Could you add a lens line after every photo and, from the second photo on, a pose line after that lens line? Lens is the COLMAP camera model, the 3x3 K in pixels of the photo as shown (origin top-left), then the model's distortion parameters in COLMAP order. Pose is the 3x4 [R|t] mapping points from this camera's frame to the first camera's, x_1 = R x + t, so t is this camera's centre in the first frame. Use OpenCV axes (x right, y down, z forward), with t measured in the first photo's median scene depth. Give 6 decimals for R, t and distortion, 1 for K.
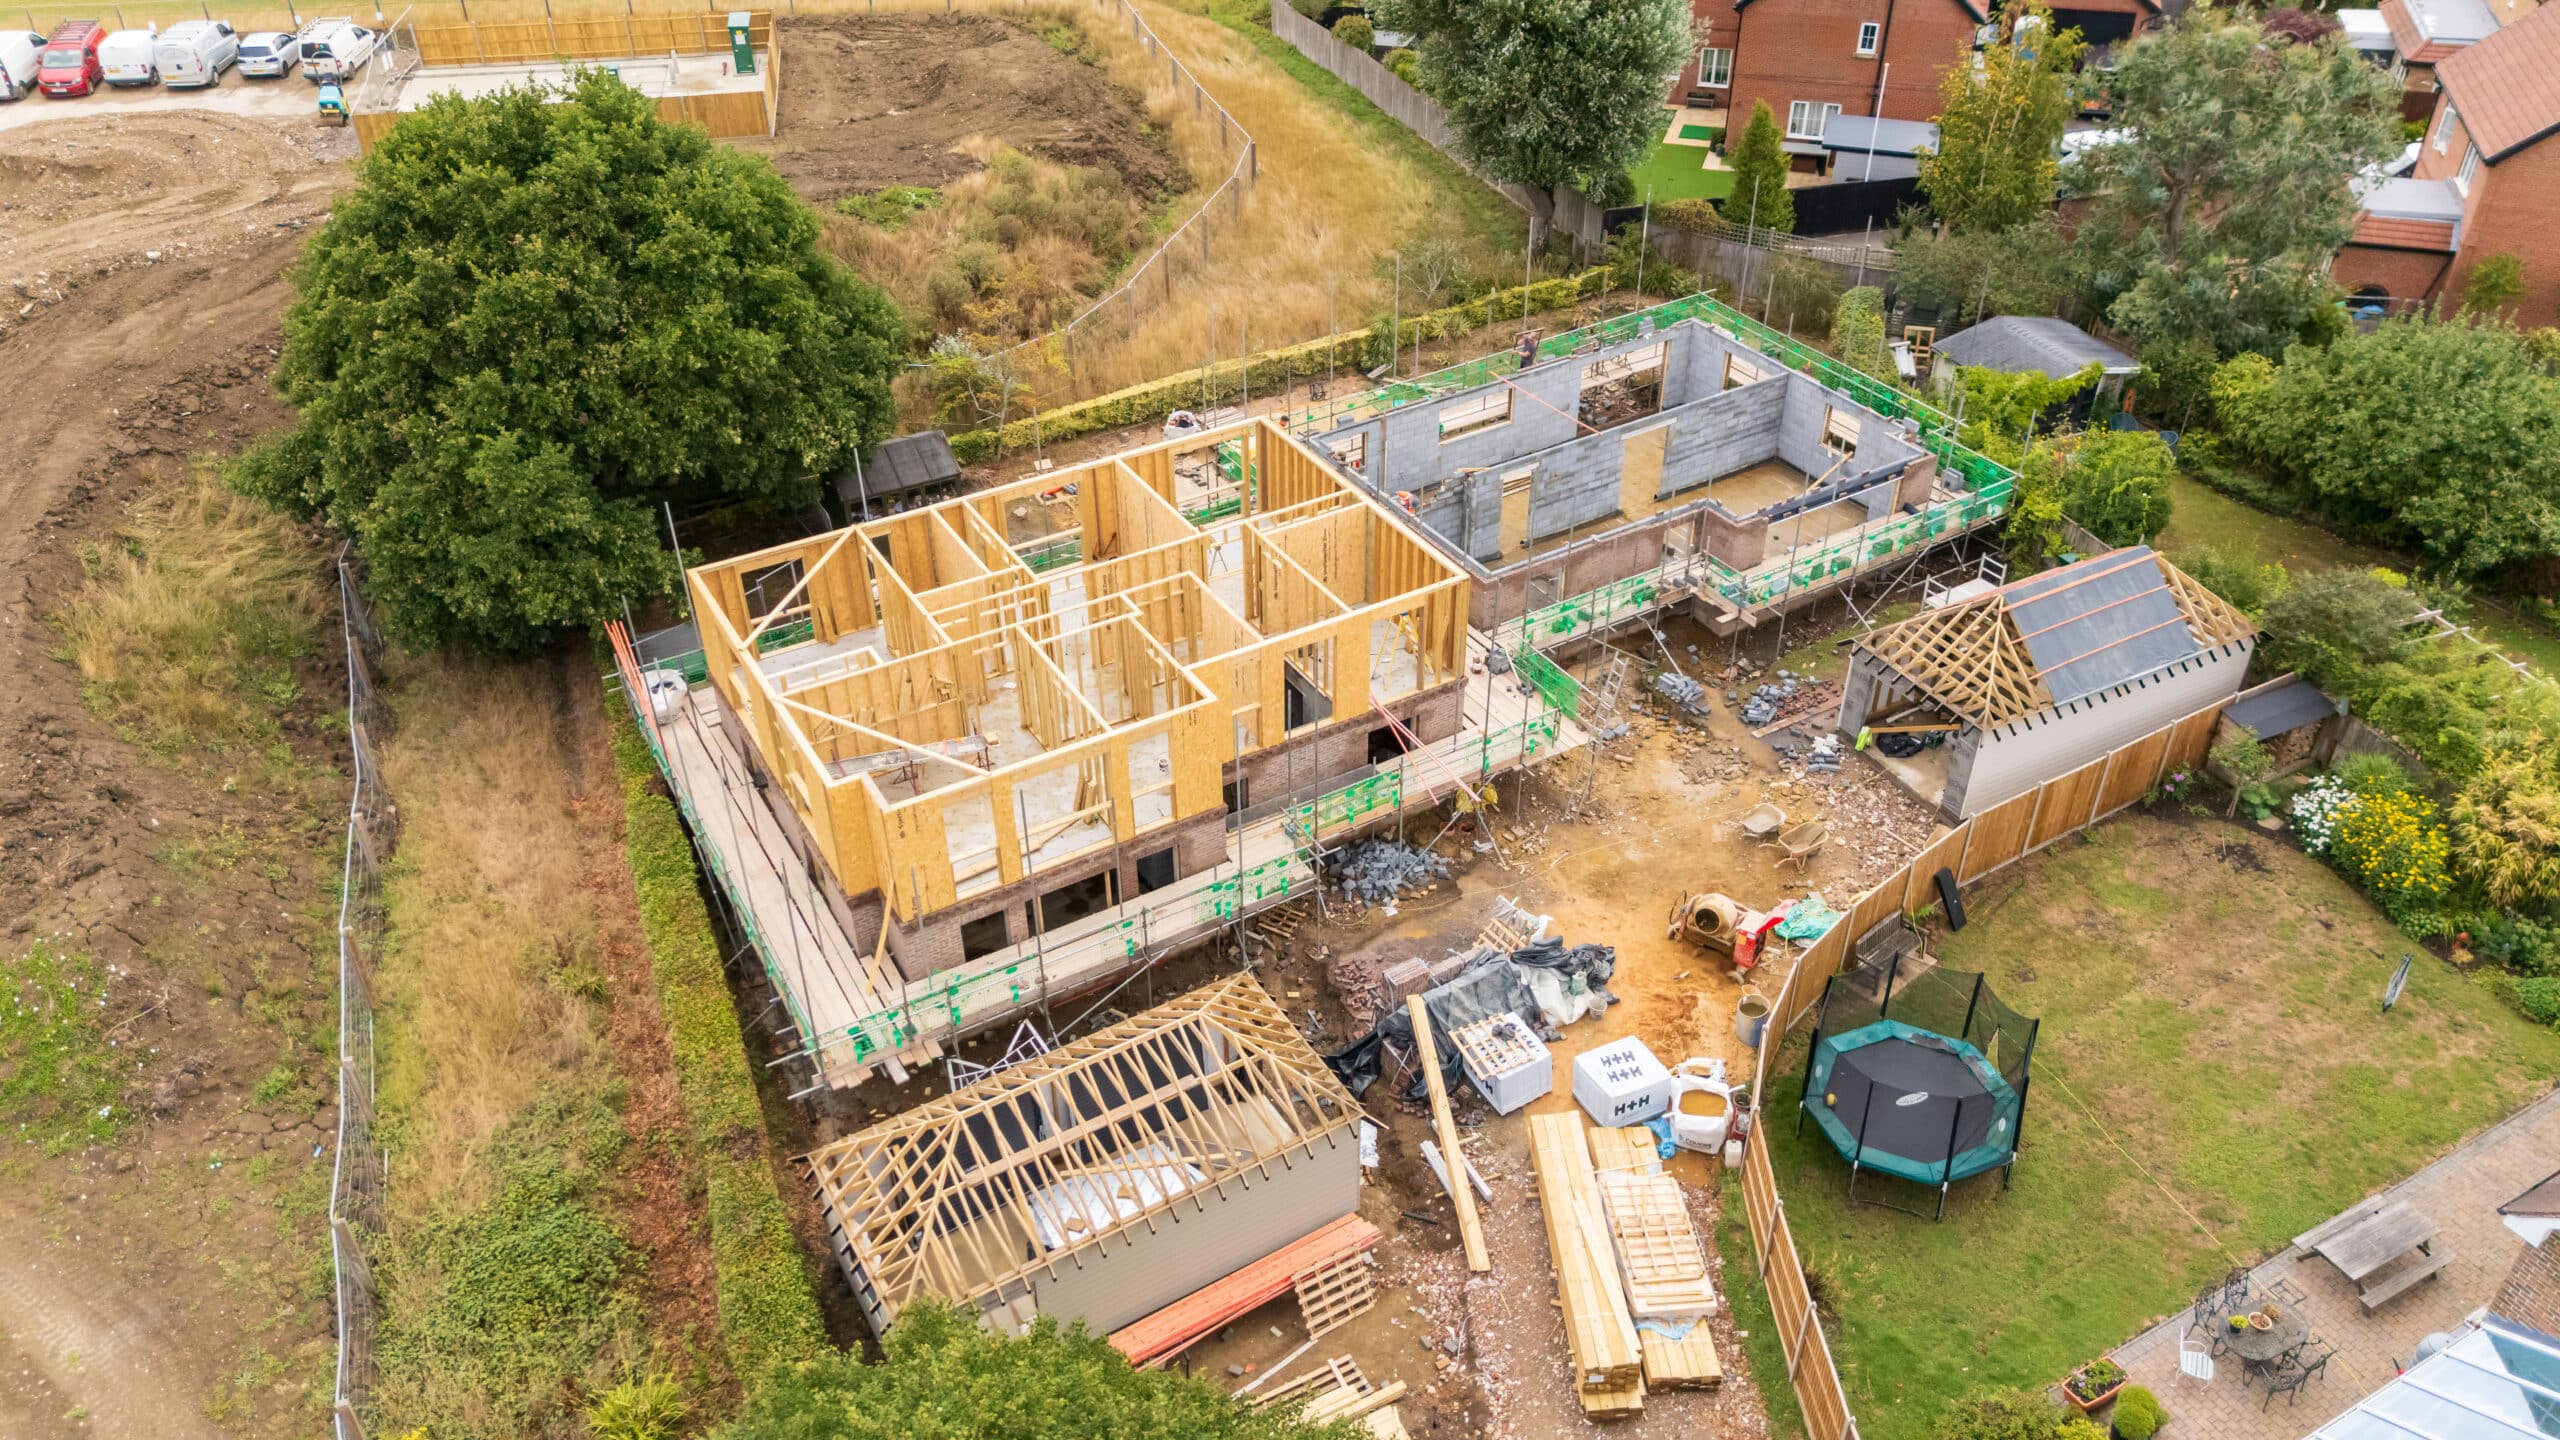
lens RADIAL K [[1882.2, 0, 1280.2], [0, 1882.2, 725.1], [0, 0, 1]] dist [0.044220, -0.048508]
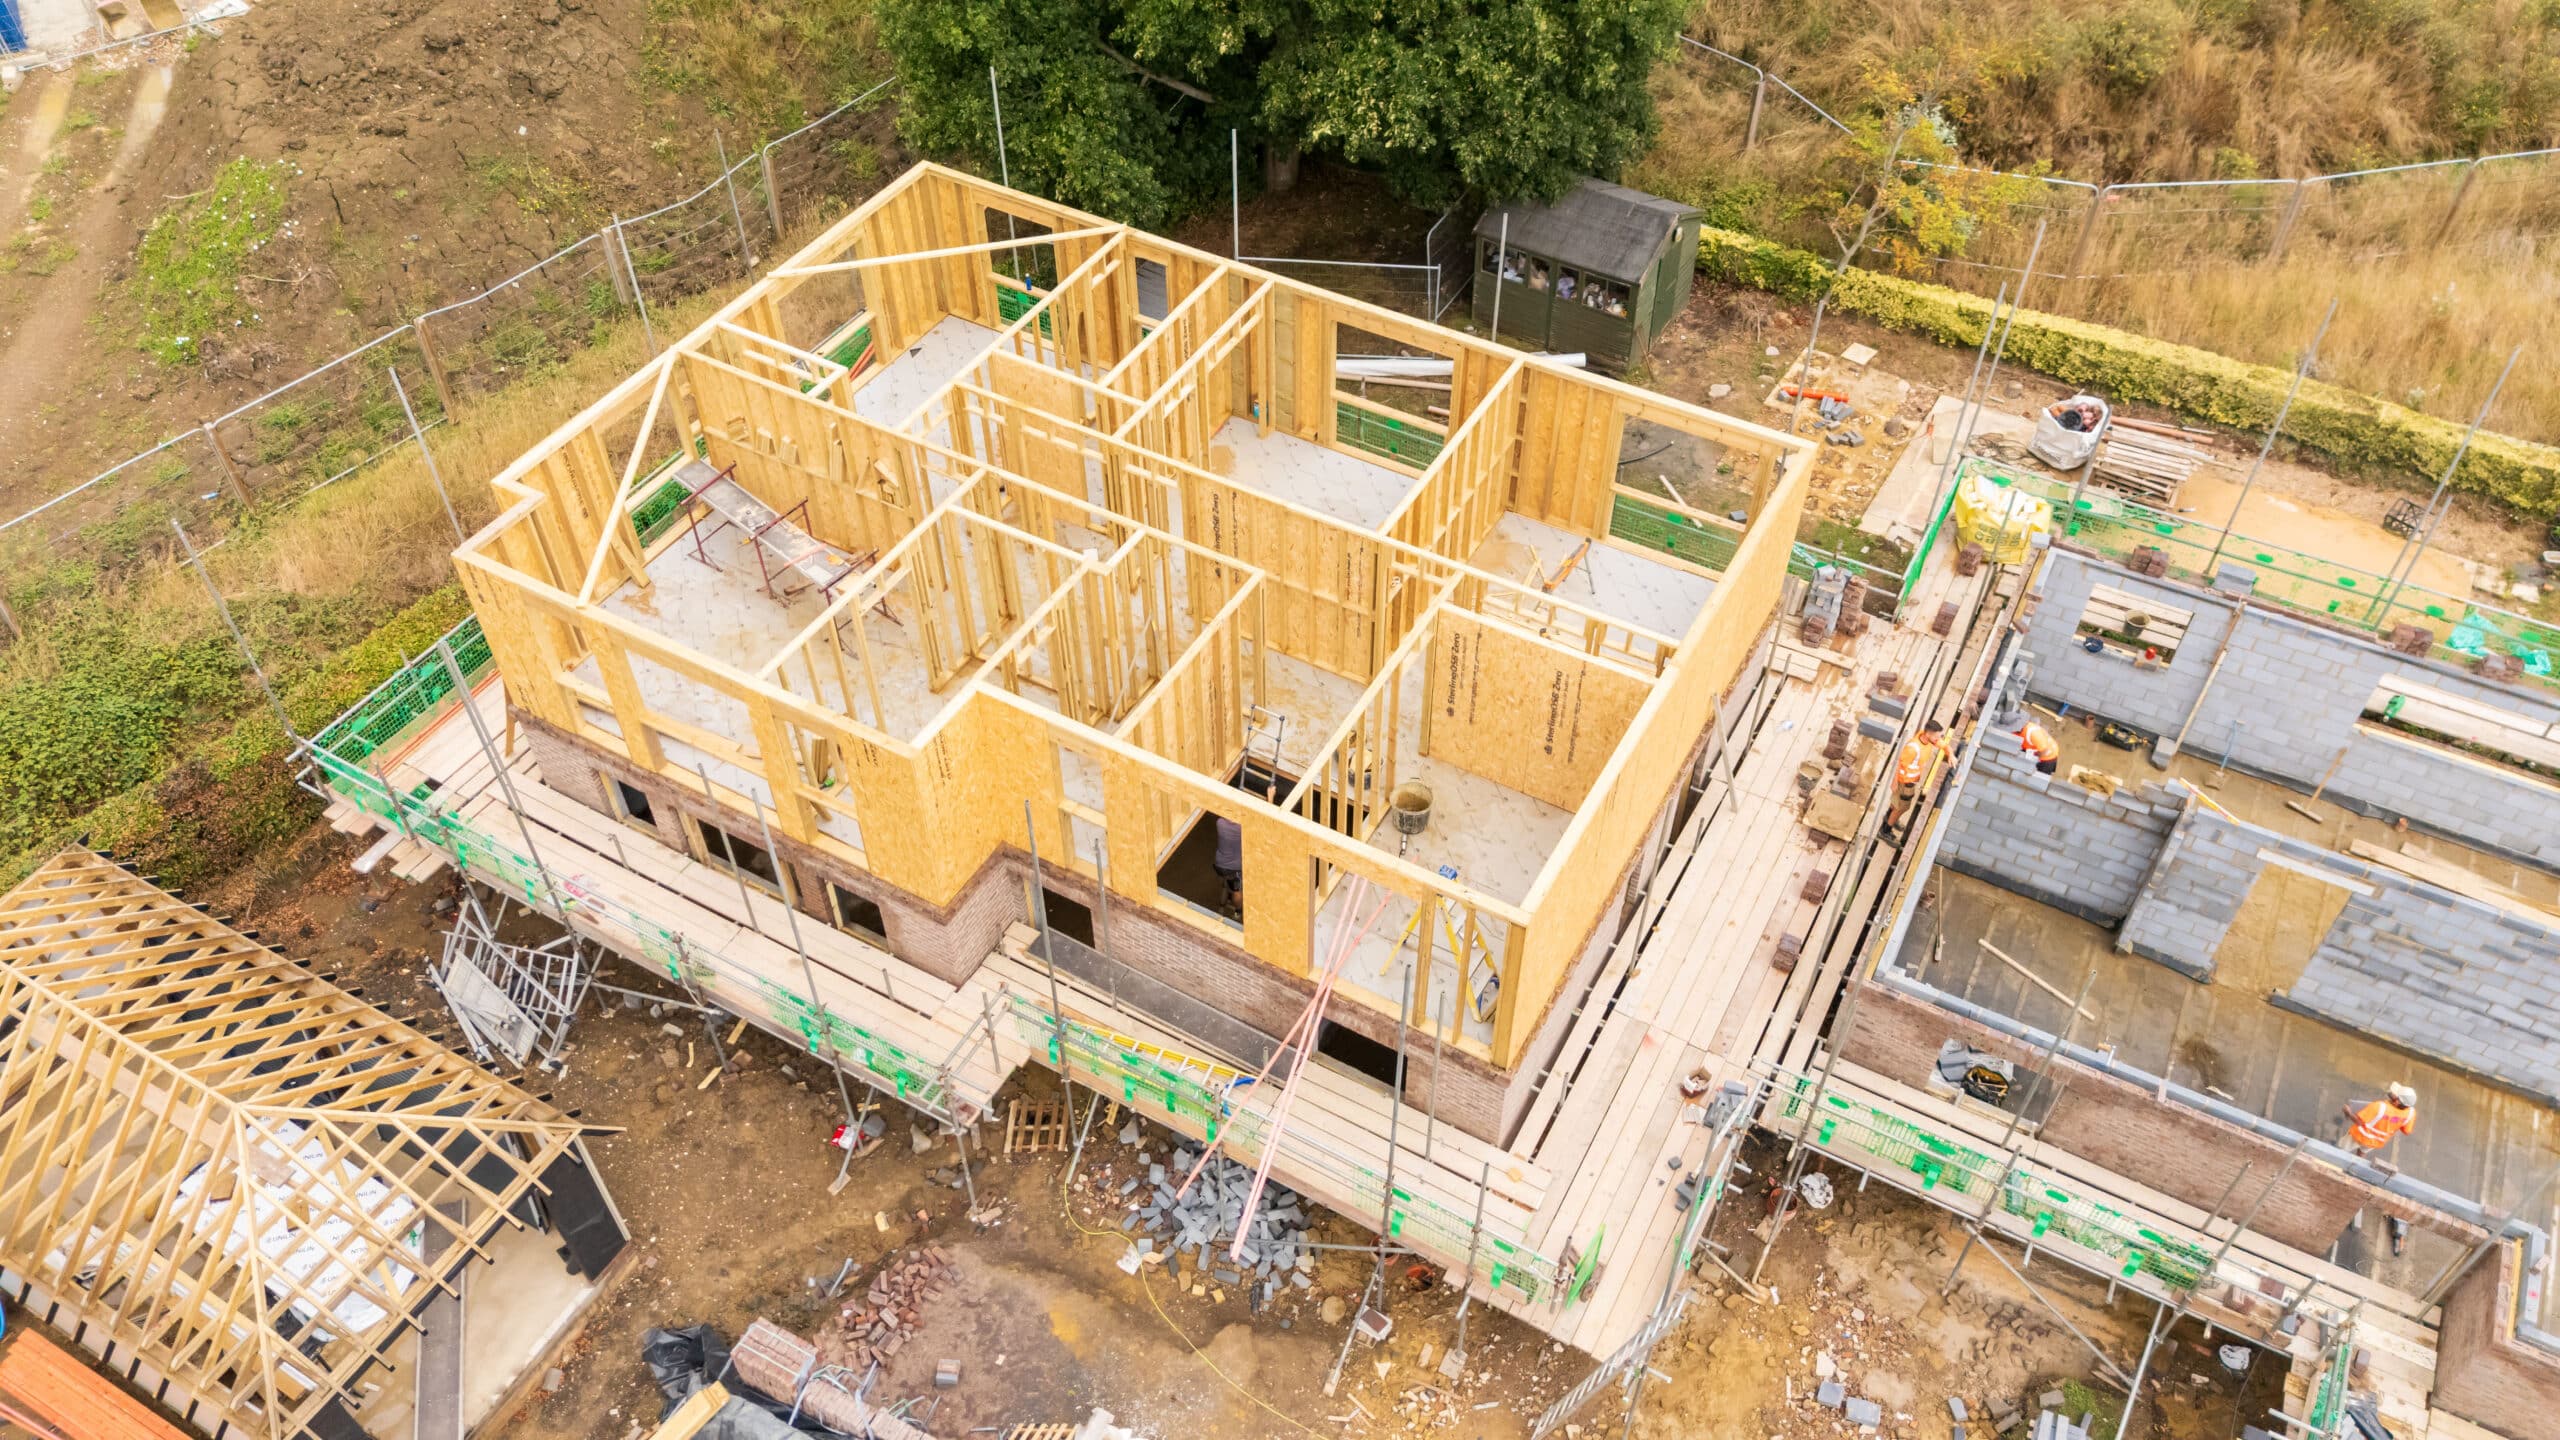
lens RADIAL K [[1882.2, 0, 1276.3], [0, 1882.2, 732.5], [0, 0, 1]] dist [0.044220, -0.048508]
pose [[0.497659, 0.632916, -0.593087, 0.225161], [-0.507614, 0.766970, 0.392537, -0.189893], [0.703323, 0.105709, 0.702966, 0.445333]]
